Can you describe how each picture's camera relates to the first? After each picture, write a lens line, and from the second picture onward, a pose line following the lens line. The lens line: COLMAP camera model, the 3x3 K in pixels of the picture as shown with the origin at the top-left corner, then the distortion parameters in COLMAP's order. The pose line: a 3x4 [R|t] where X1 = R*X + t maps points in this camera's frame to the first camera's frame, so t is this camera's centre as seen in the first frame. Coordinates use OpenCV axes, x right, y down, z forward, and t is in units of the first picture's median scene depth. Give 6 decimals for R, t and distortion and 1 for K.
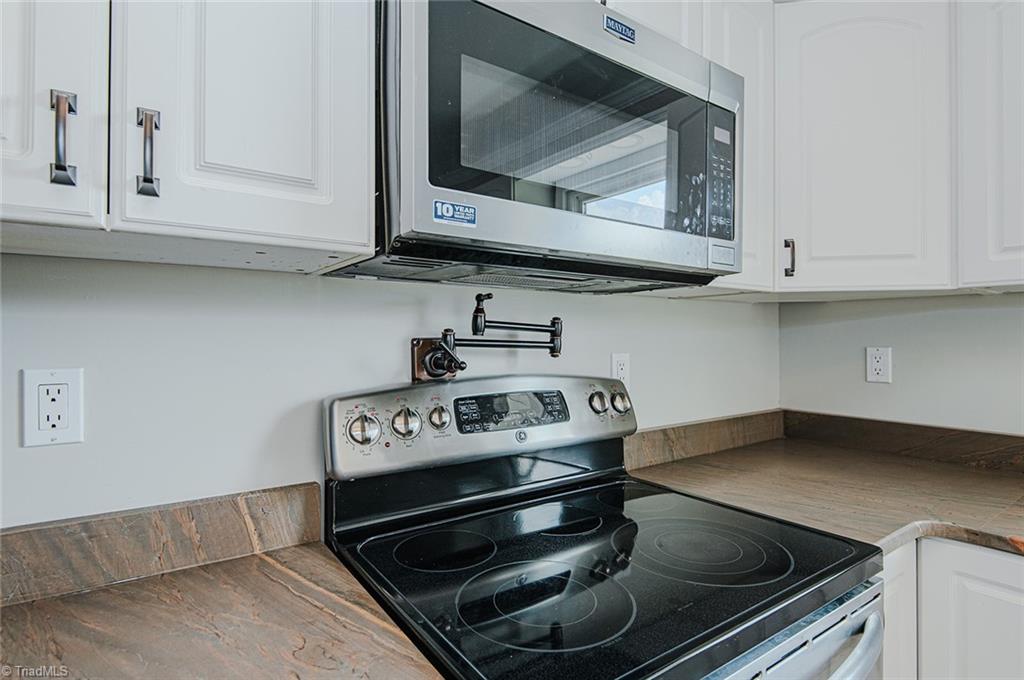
lens RADIAL K [[527.4, 0, 512.0], [0, 527.4, 340.0], [0, 0, 1]] dist [0.003553, 0.000165]
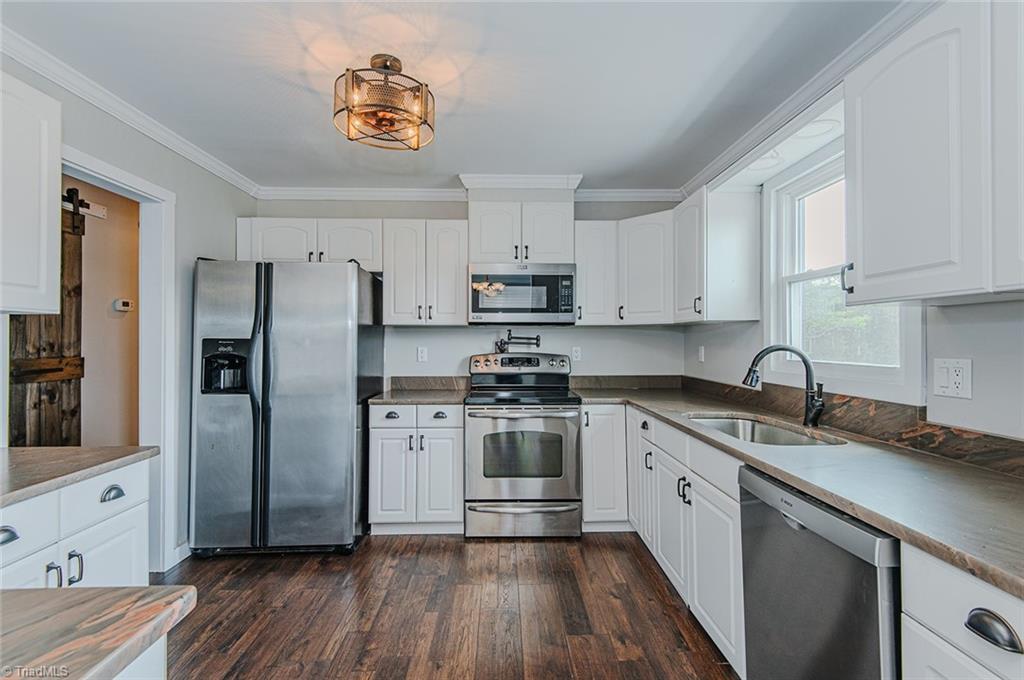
lens RADIAL K [[463.6, 0, 515.2], [0, 463.6, 336.0], [0, 0, 1]] dist [0.040441, -0.020593]
pose [[0.830366, -0.003040, -0.557210, 1.776520], [-0.003103, 0.999944, -0.010078, -0.009681], [0.557210, 0.010097, 0.830310, -1.665917]]
